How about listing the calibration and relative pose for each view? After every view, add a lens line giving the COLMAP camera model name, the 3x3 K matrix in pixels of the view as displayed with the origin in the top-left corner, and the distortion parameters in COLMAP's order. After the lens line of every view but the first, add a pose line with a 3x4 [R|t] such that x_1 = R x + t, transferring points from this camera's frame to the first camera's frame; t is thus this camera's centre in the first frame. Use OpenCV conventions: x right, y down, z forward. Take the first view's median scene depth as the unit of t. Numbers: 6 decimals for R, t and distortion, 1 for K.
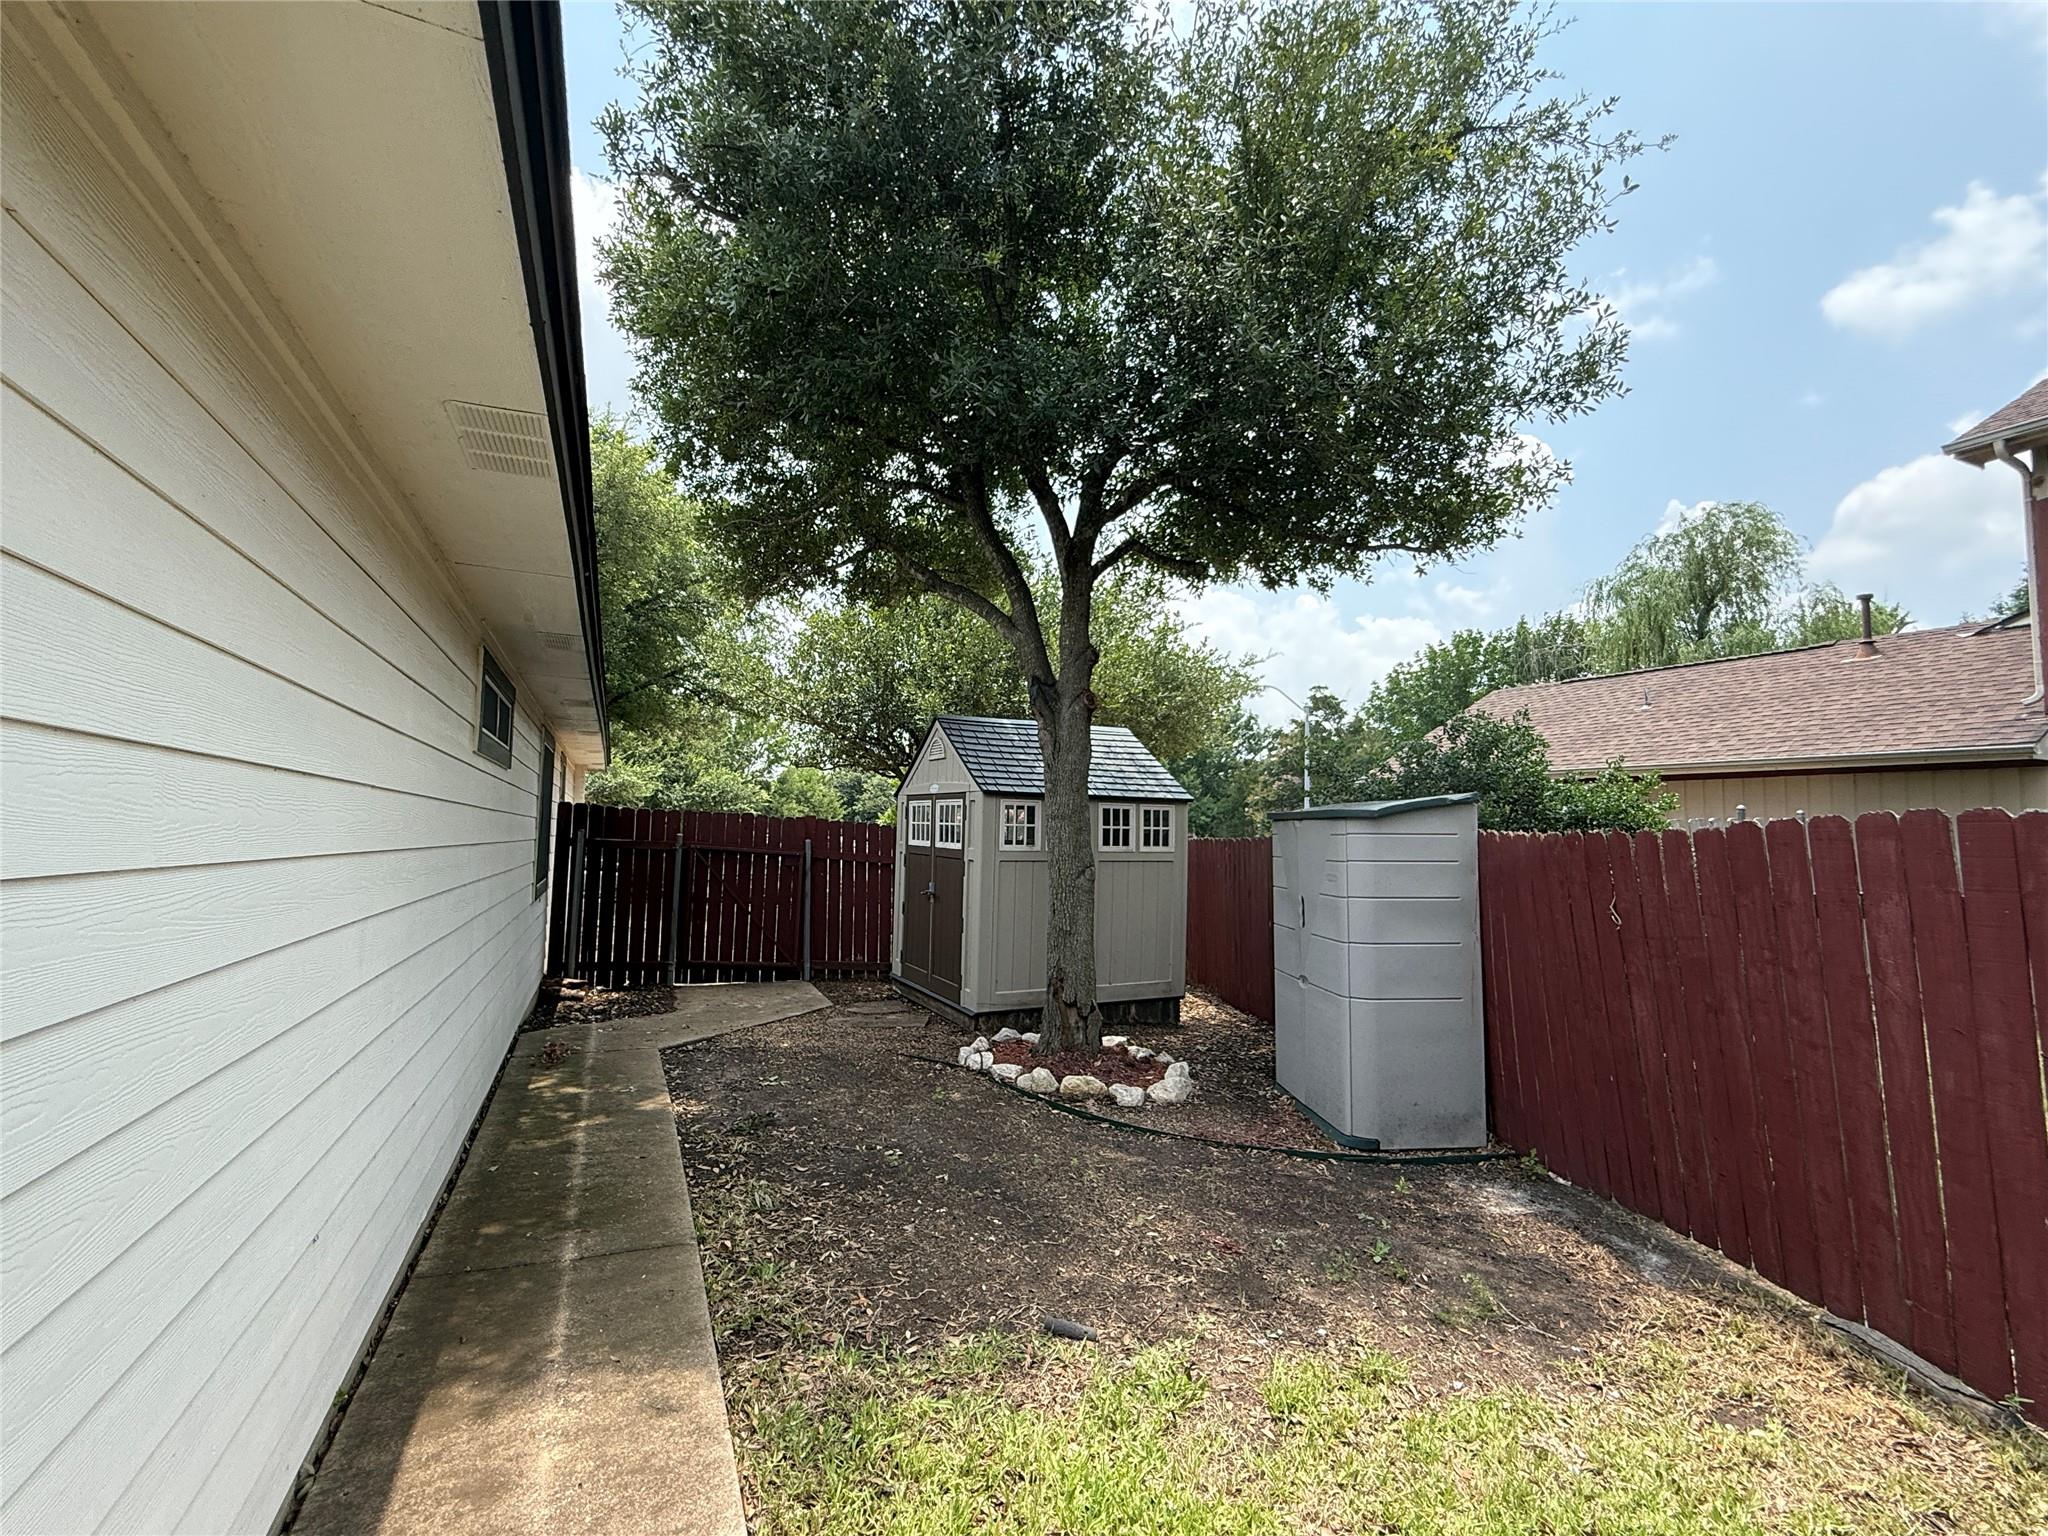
lens RADIAL K [[893.6, 0, 1024.0], [0, 893.6, 768.0], [0, 0, 1]] dist [0.000497, 0.000031]
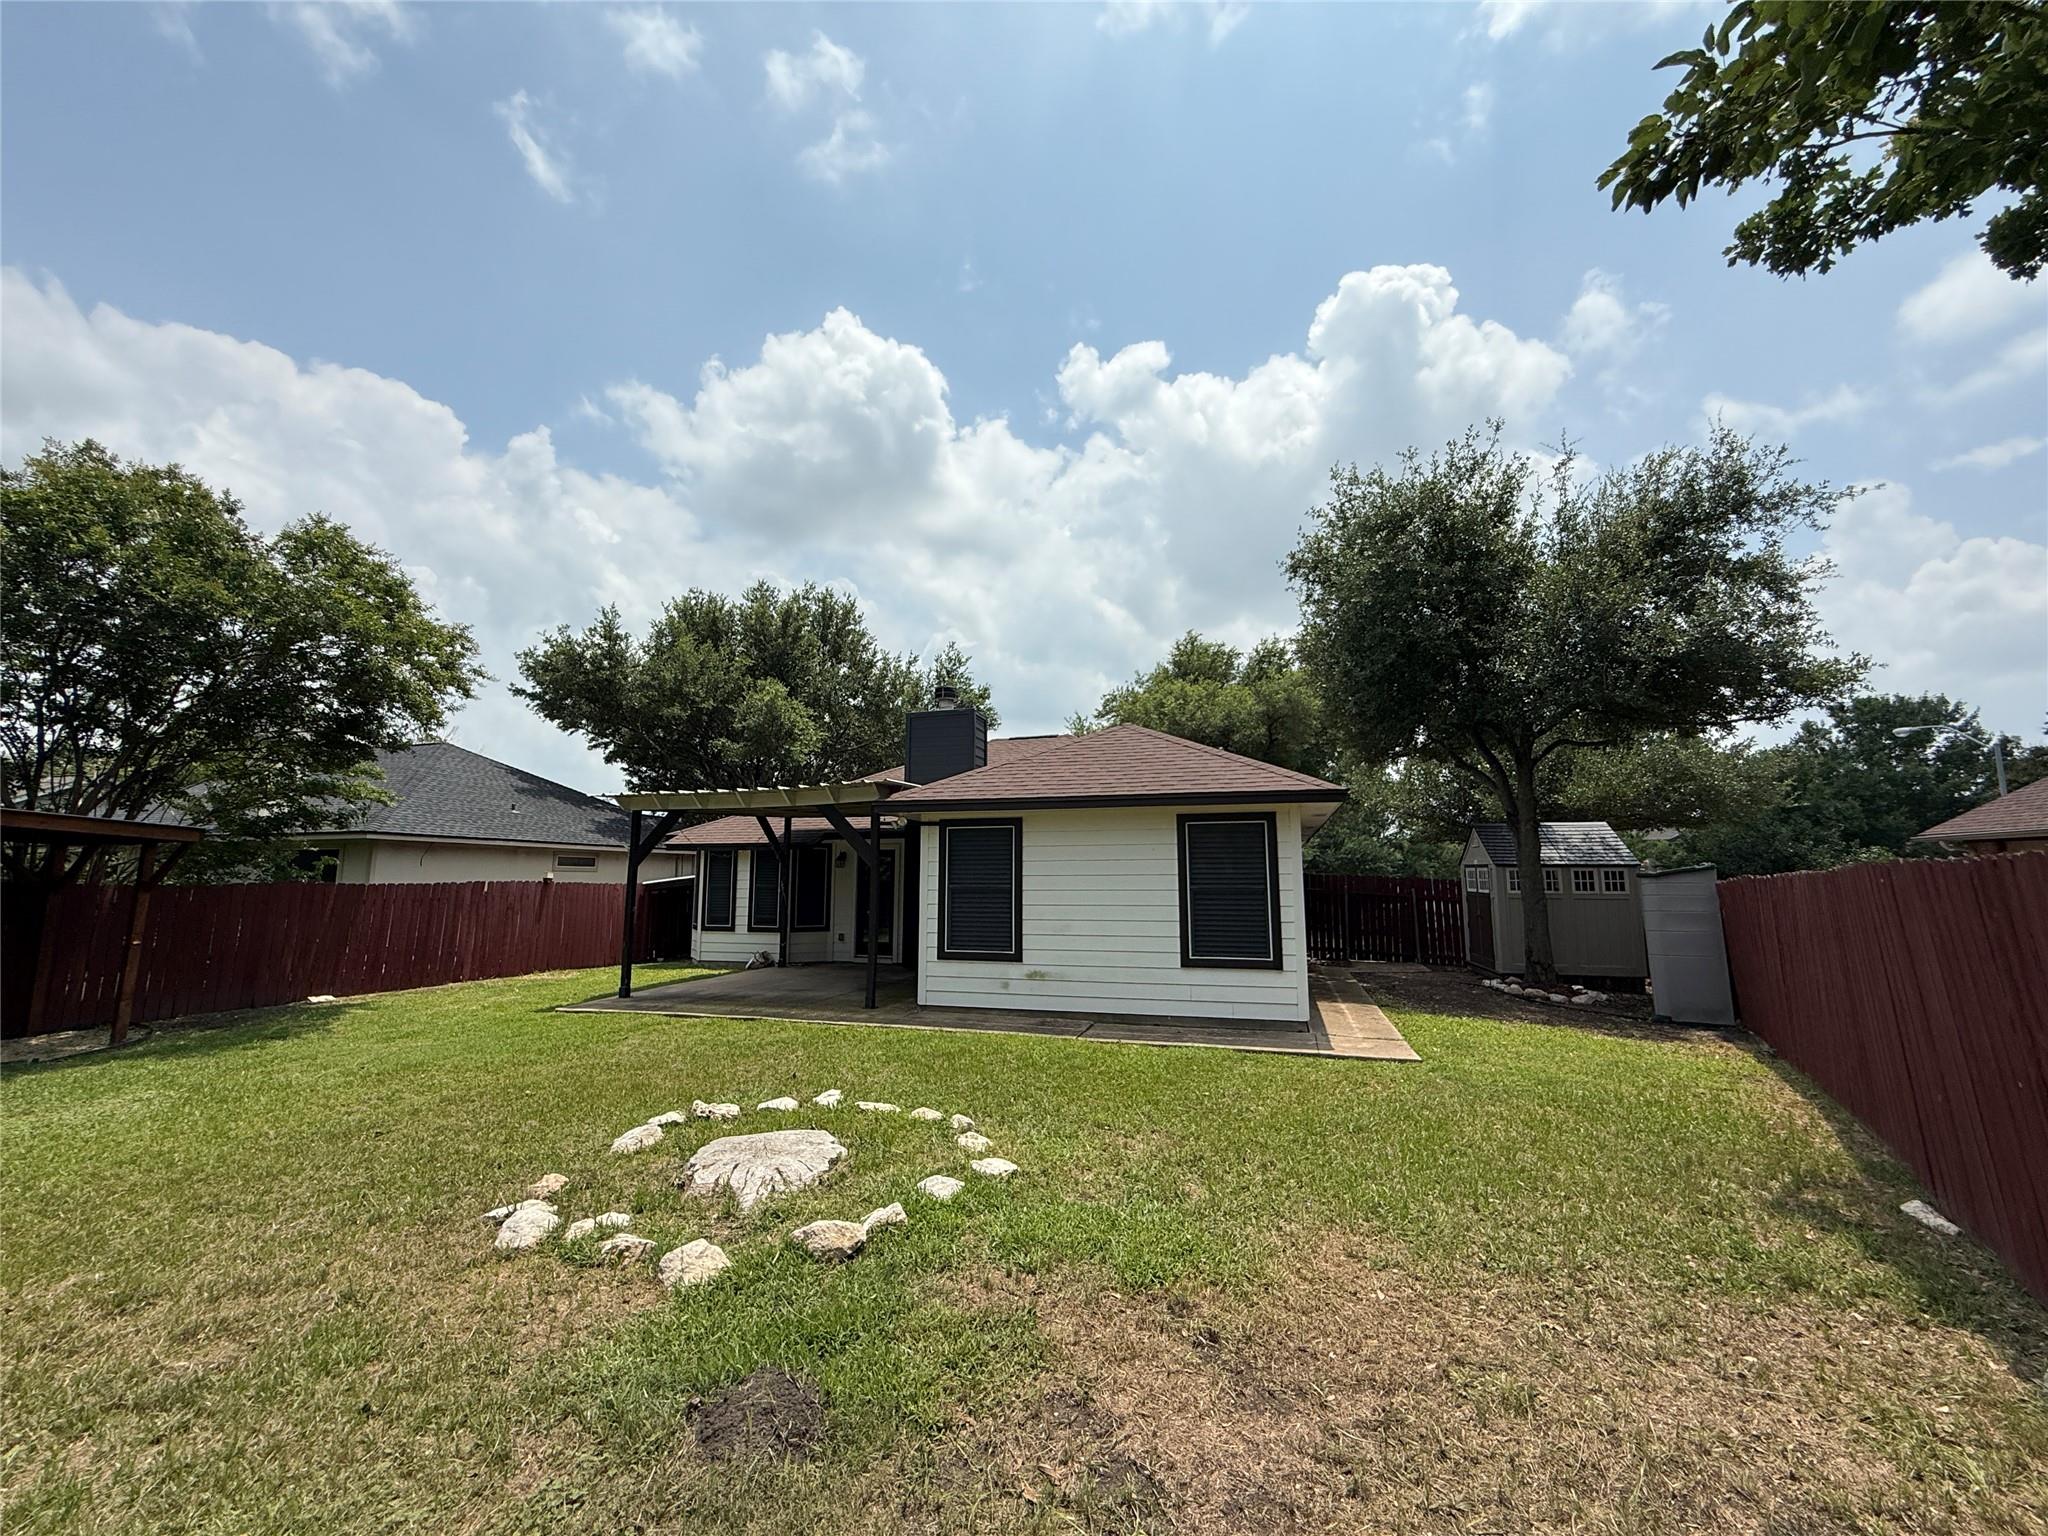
lens RADIAL K [[813.1, 0, 1024.0], [0, 813.1, 768.0], [0, 0, 1]] dist [-0.007805, -0.000089]
pose [[0.751745, -0.098498, -0.652057, 0.341948], [0.051636, 0.994539, -0.090701, -0.072653], [0.657430, 0.034514, 0.752725, -1.020201]]
